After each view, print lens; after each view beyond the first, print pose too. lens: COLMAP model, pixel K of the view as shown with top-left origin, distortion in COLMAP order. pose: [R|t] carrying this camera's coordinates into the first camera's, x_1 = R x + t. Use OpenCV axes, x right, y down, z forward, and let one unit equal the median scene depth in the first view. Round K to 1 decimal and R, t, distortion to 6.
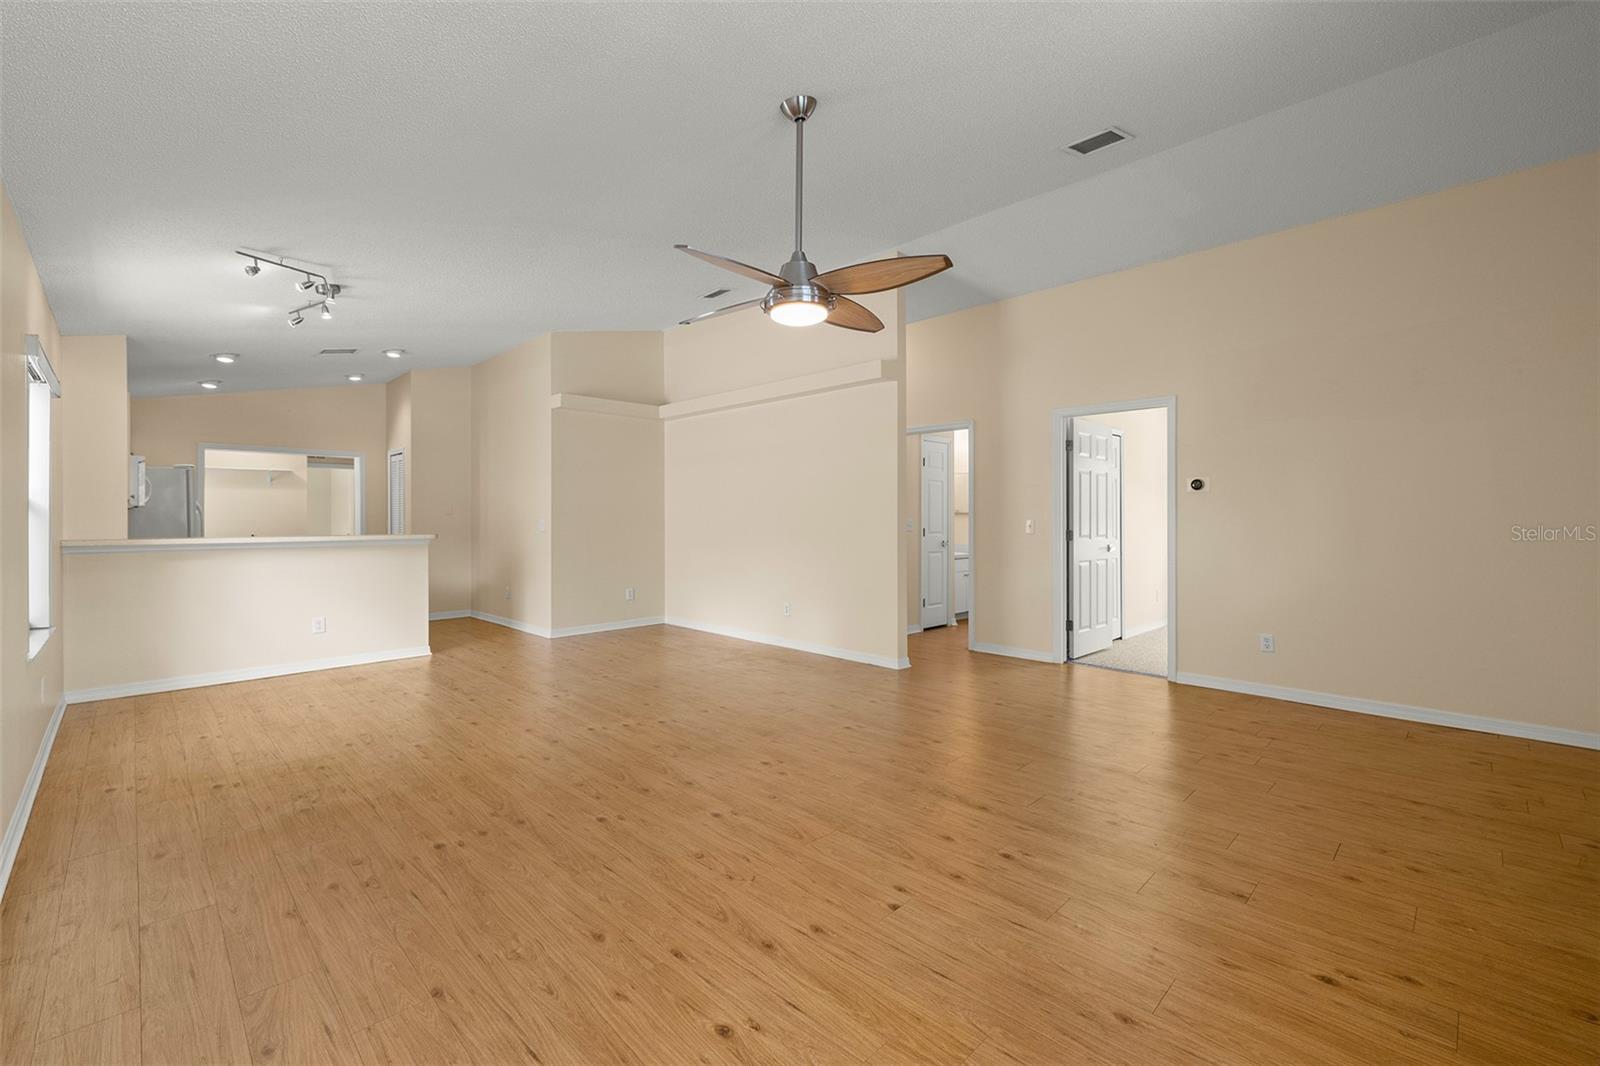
lens RADIAL K [[675.5, 0, 800.0], [0, 675.5, 533.0], [0, 0, 1]] dist [0.003081, -0.000030]
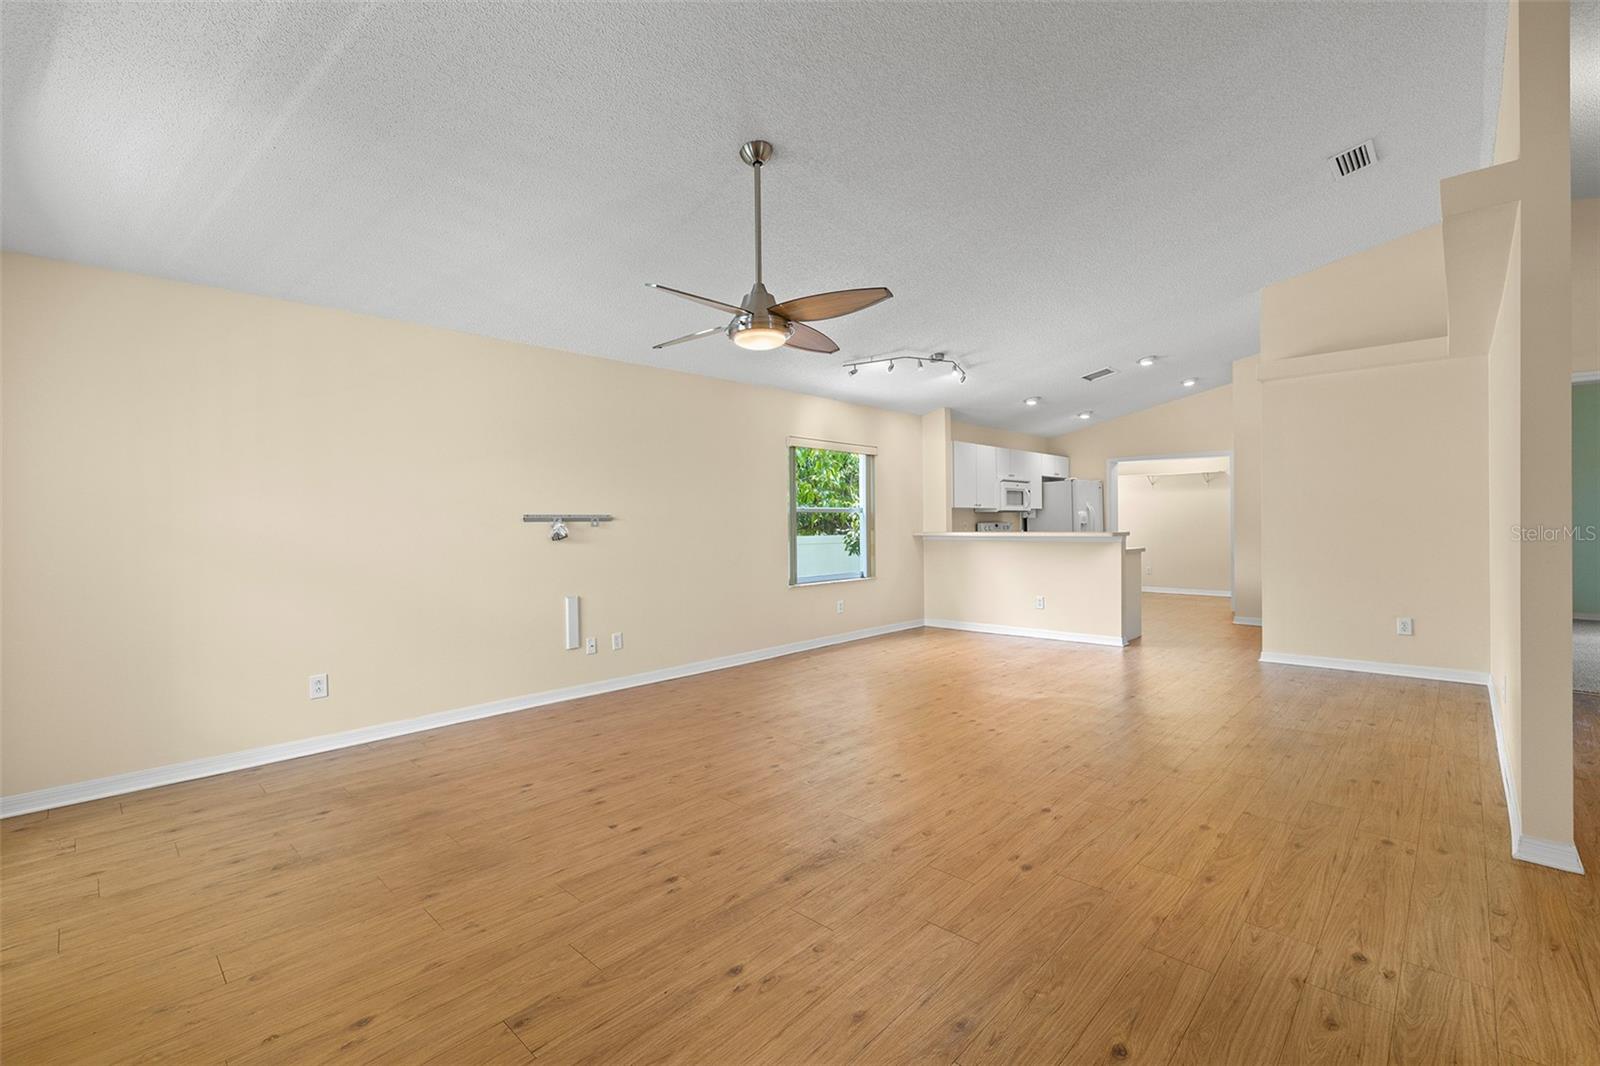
lens RADIAL K [[684.7, 0, 800.0], [0, 684.7, 533.0], [0, 0, 1]] dist [0.012157, 0.000053]
pose [[0.030506, 0.015622, -0.999412, 1.039997], [-0.004448, 0.999870, 0.015494, -0.023415], [0.999525, 0.003973, 0.030571, 0.938140]]
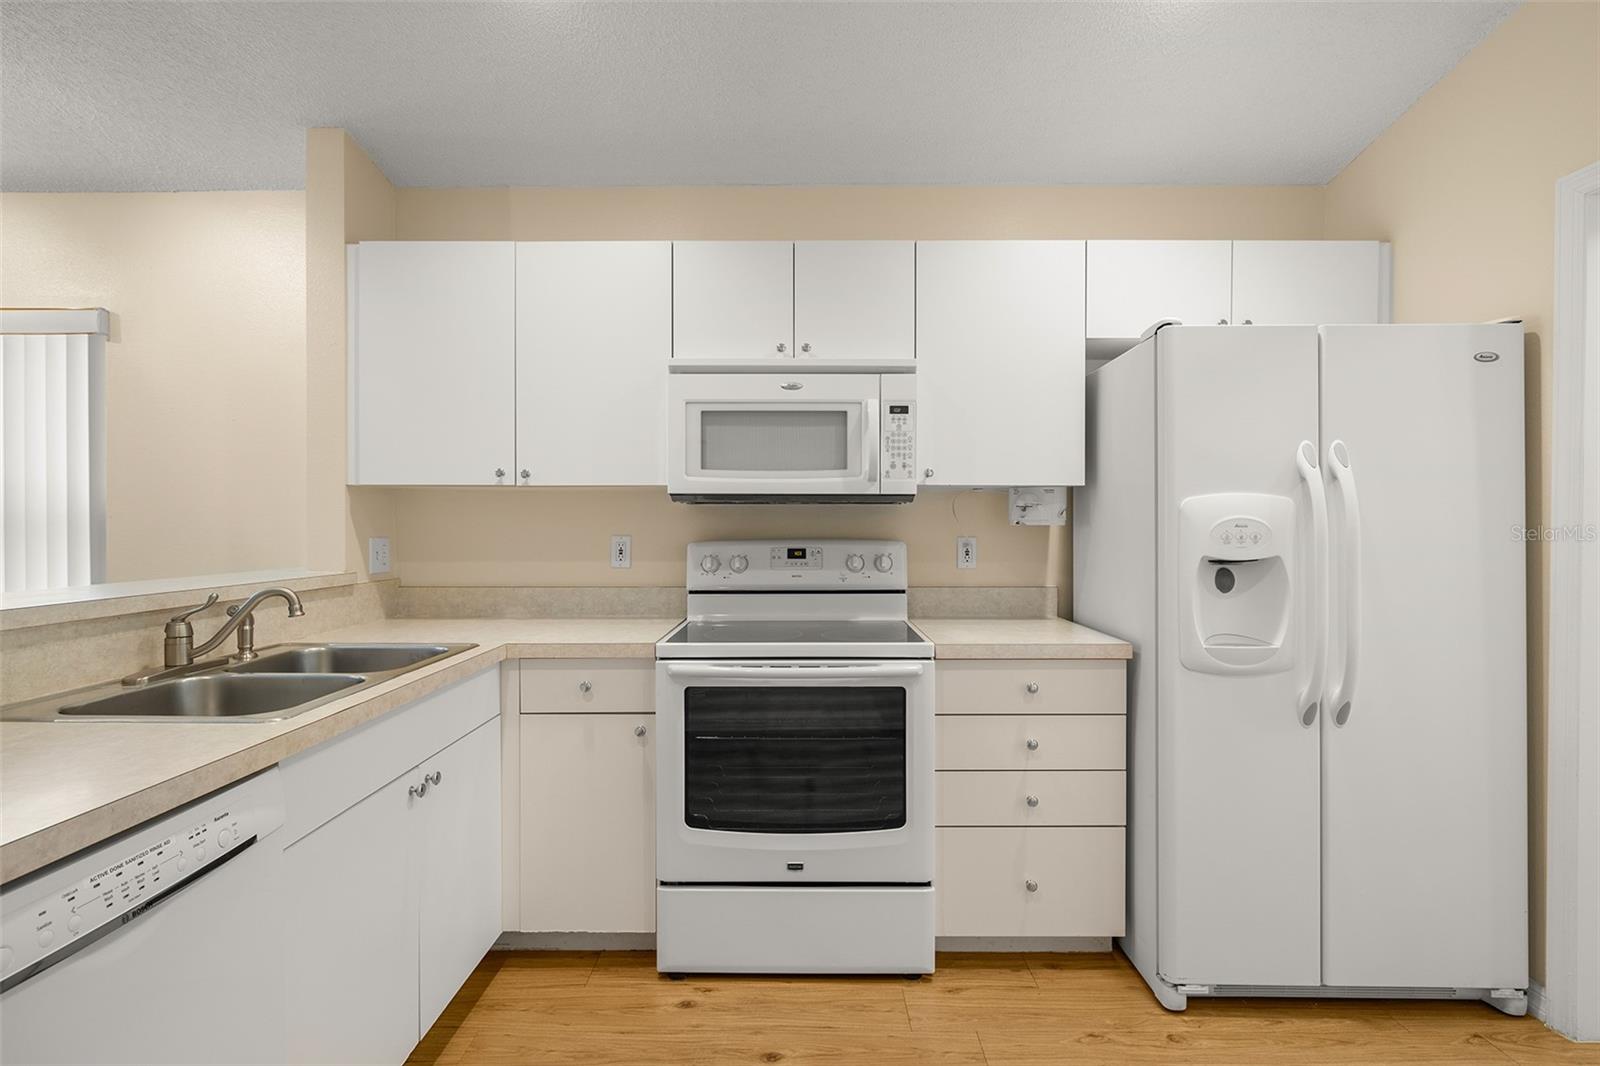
lens RADIAL K [[774.4, 0, 800.0], [0, 774.4, 533.0], [0, 0, 1]] dist [-0.004382, 0.001225]
pose [[-0.705955, 0.006350, -0.708229, -1.375008], [-0.011974, 0.999710, 0.020899, -0.055324], [0.708156, 0.023234, -0.705674, 2.551460]]
